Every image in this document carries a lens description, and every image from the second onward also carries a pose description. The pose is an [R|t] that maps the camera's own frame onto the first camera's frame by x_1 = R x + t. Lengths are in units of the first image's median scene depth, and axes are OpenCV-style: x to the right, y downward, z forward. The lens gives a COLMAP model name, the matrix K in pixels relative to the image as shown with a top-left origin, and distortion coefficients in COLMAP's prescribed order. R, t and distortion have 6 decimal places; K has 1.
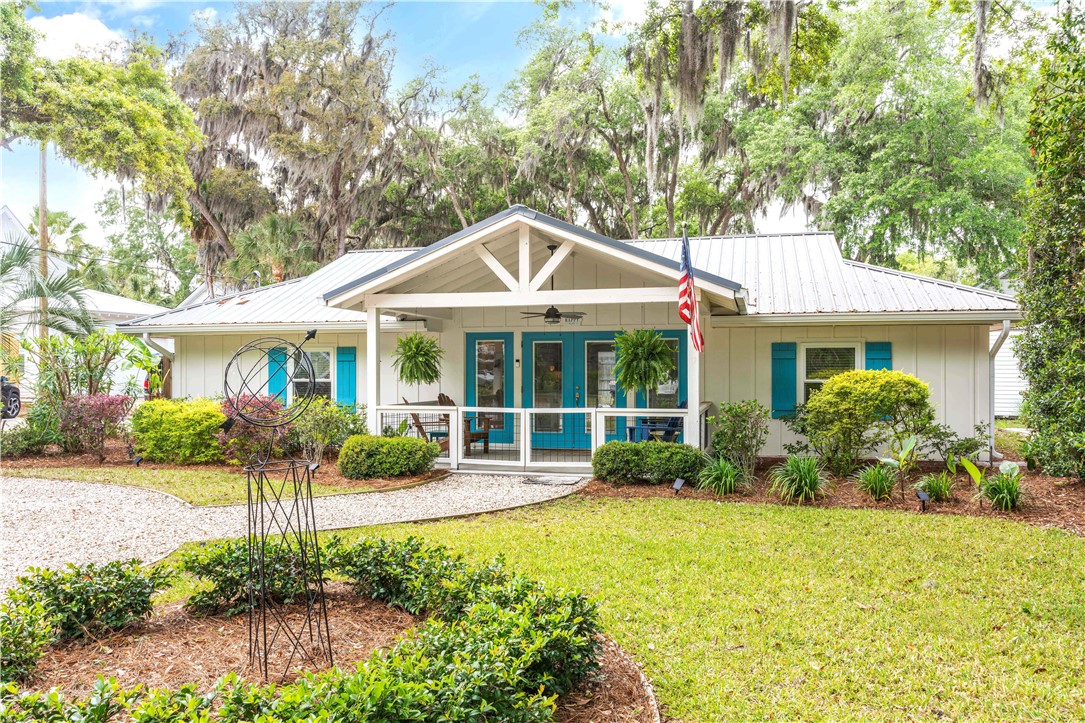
lens RADIAL K [[834.2, 0, 537.9], [0, 834.2, 369.9], [0, 0, 1]] dist [0.033193, 0.000437]
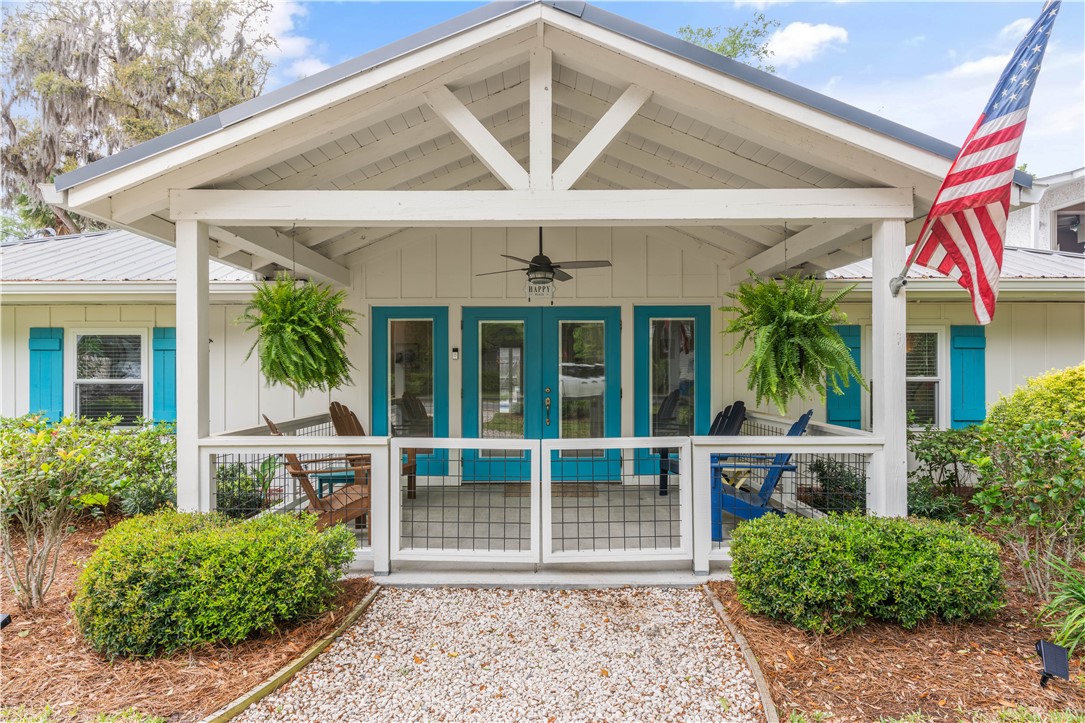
lens RADIAL K [[610.3, 0, 541.2], [0, 610.3, 368.3], [0, 0, 1]] dist [0.000312, 0.000736]
pose [[0.968653, -0.000421, 0.248418, -0.098227], [0.001398, 0.999992, -0.003757, 0.006723], [-0.248414, 0.003986, 0.968646, 0.646927]]
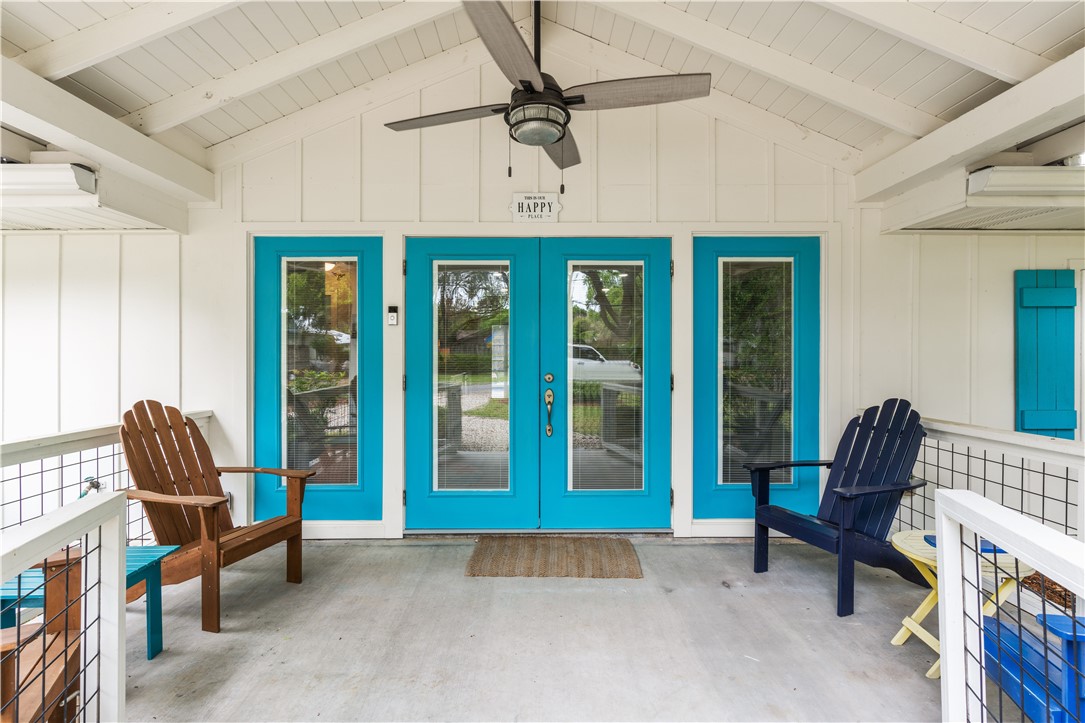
lens RADIAL K [[527.8, 0, 542.2], [0, 527.8, 352.0], [0, 0, 1]] dist [-0.005567, 0.001308]
pose [[0.966267, 0.000490, 0.257542, -0.025665], [-0.000513, 1.000000, 0.000023, 0.011172], [-0.257542, -0.000154, 0.966267, 0.931579]]
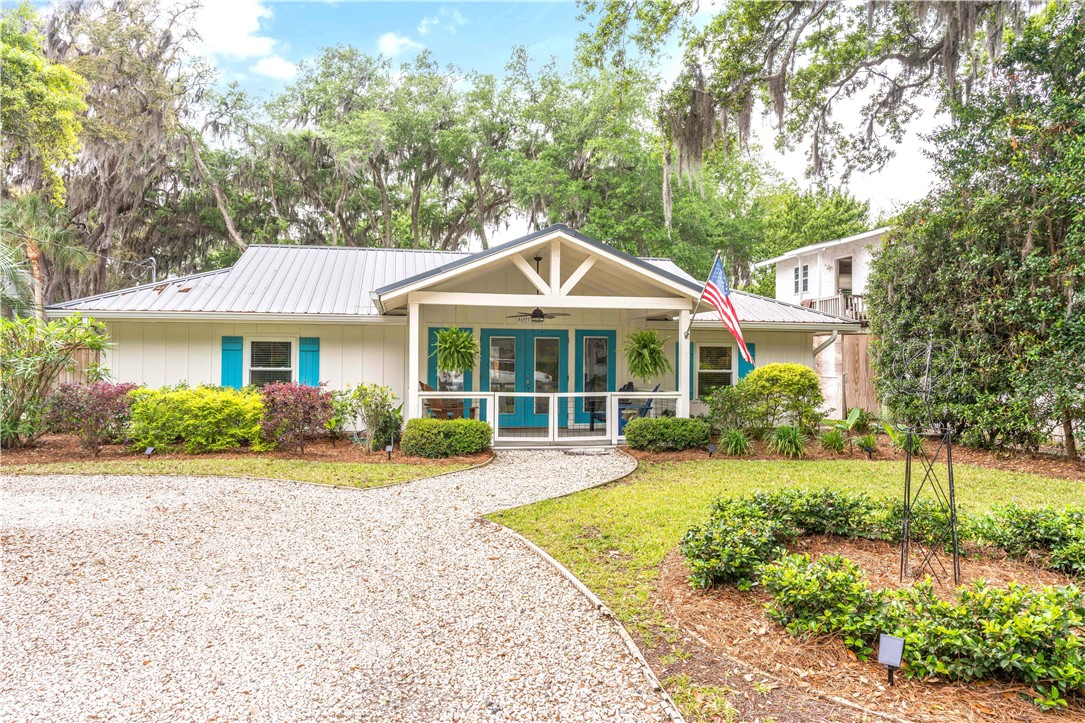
lens RADIAL K [[715.3, 0, 541.2], [0, 715.3, 355.8], [0, 0, 1]] dist [-0.005704, 0.007224]
pose [[0.908944, 0.011269, 0.416766, -0.447252], [-0.008131, 0.999924, -0.009302, 0.002558], [-0.416839, 0.005066, 0.908966, 0.072506]]
